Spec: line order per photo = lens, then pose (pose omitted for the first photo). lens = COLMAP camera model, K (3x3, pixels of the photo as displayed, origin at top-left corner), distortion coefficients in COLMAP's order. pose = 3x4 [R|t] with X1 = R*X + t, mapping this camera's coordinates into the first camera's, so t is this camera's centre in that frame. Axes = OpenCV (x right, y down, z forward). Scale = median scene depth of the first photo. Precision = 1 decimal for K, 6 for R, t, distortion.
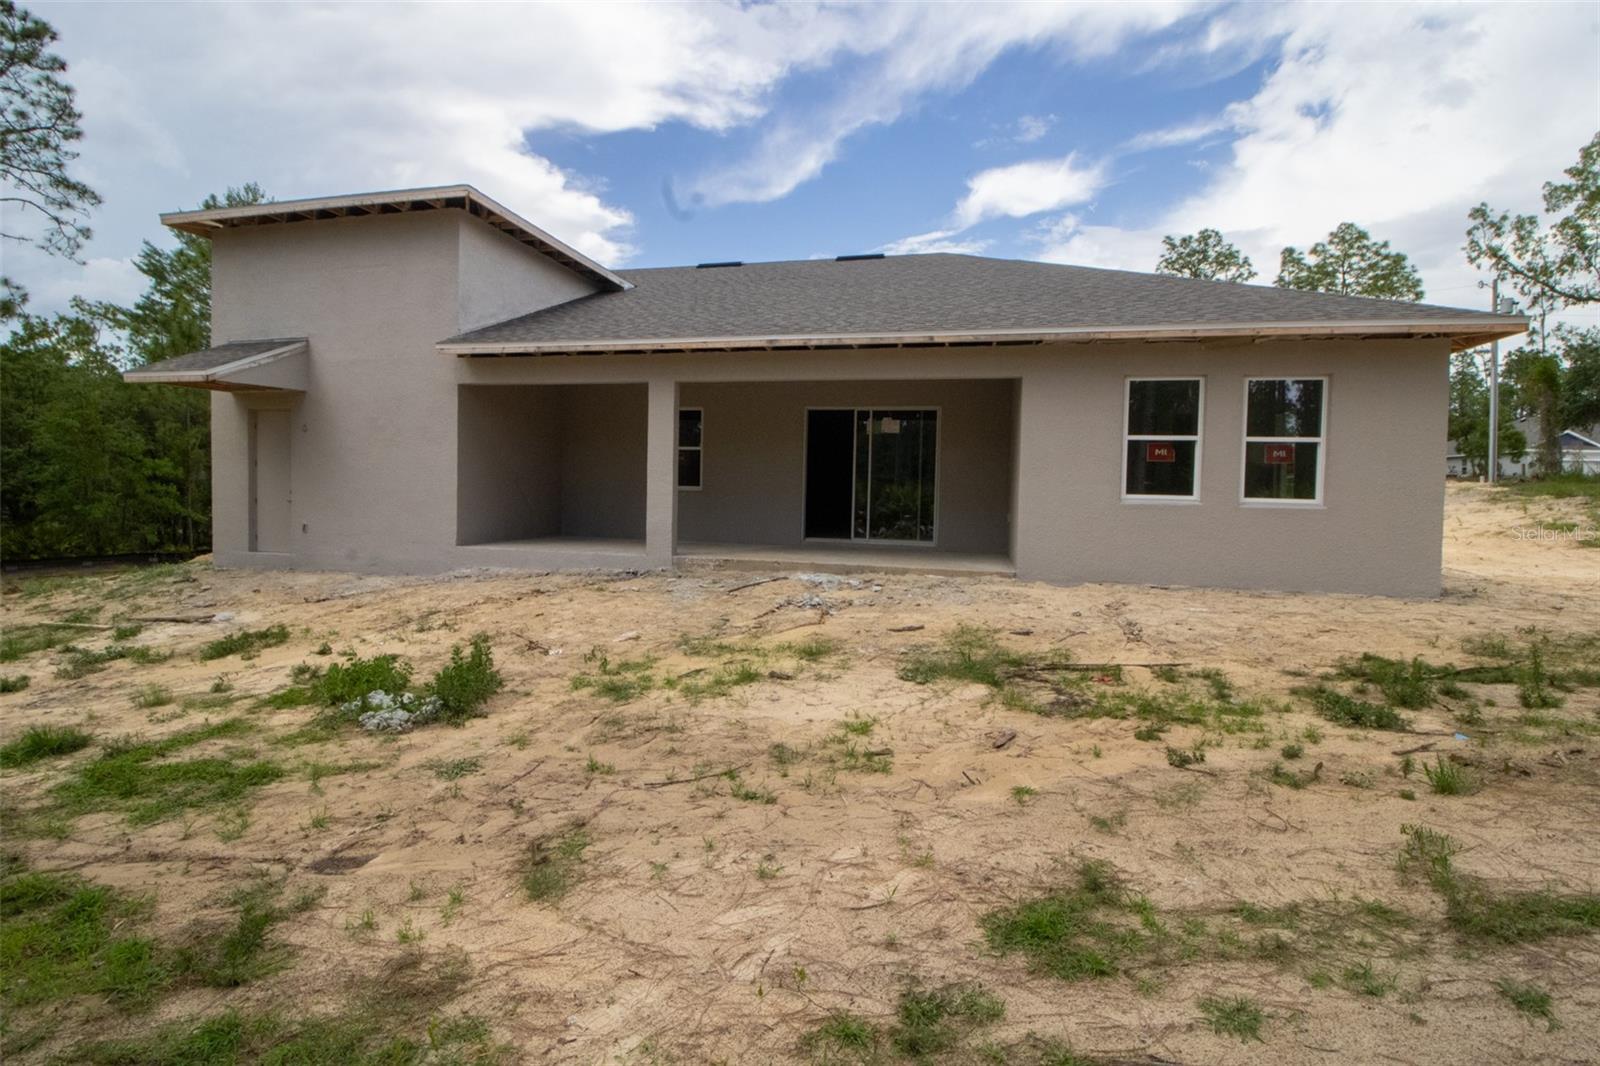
lens RADIAL K [[929.0, 0, 825.5], [0, 929.0, 555.9], [0, 0, 1]] dist [-0.002297, -0.000290]
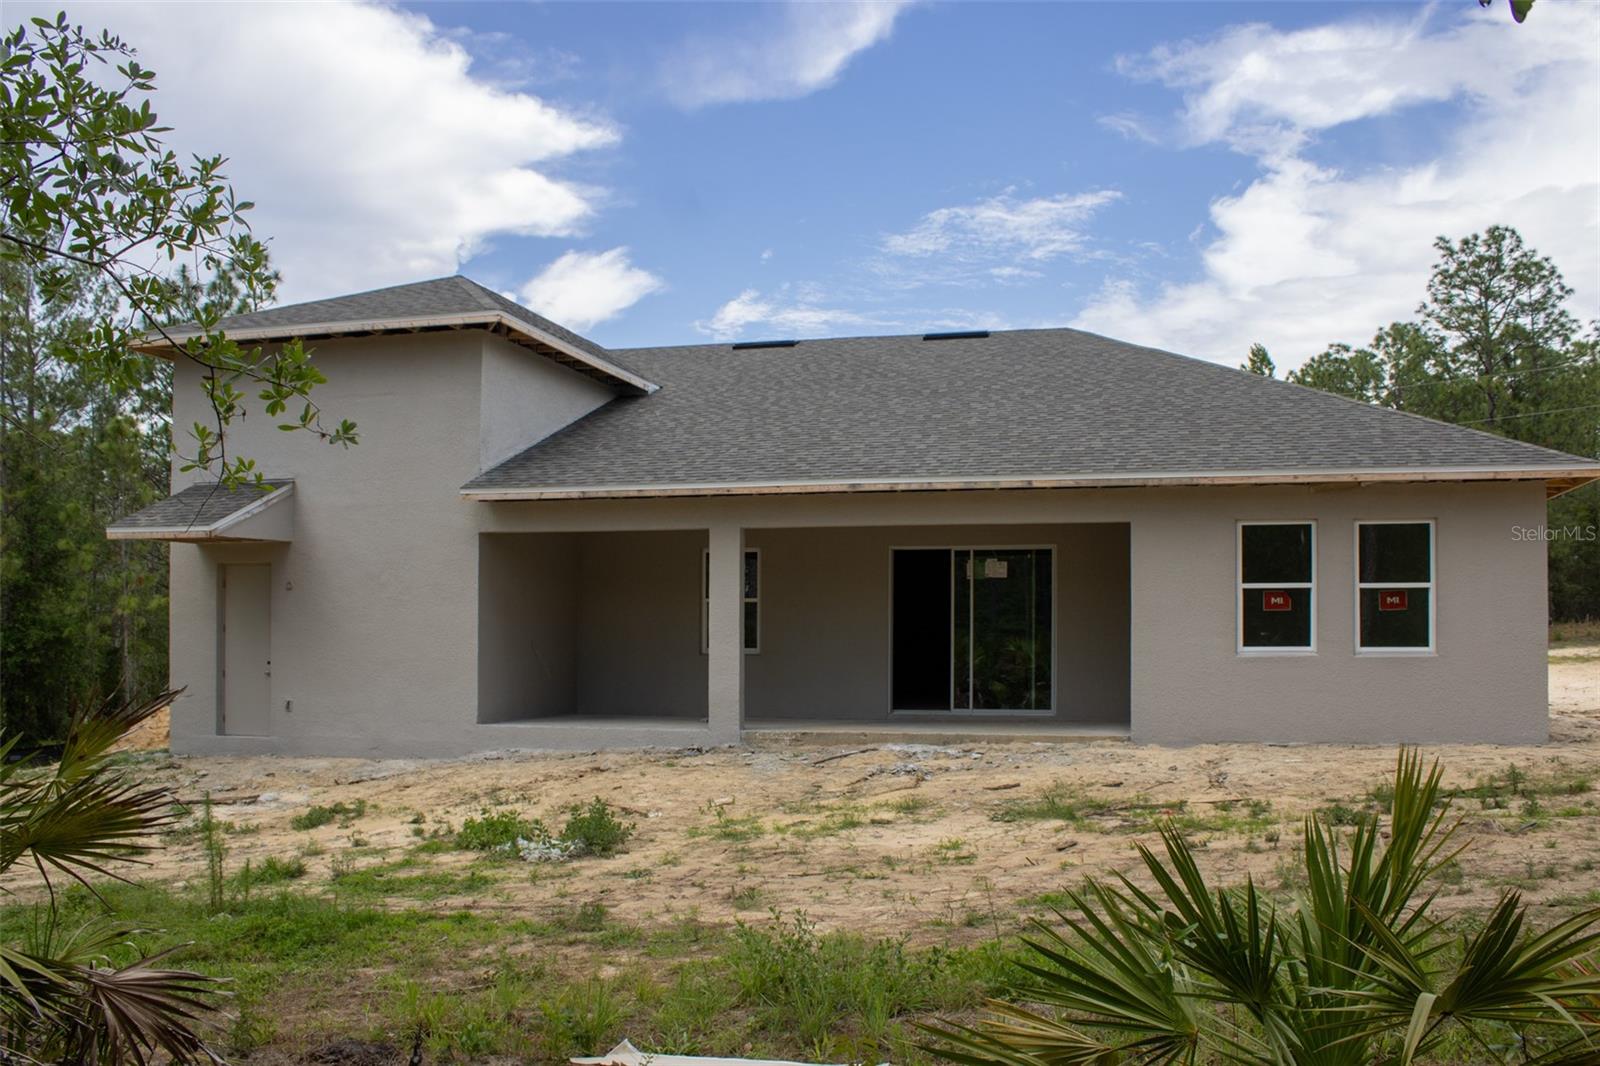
lens RADIAL K [[2303.1, 0, 800.0], [0, 2303.1, 533.0], [0, 0, 1]] dist [-0.316637, 0.012886]
pose [[0.998664, -0.022076, -0.046730, -0.007707], [0.016302, 0.992577, -0.120518, 0.083619], [0.049043, 0.119595, 0.991611, -1.234928]]
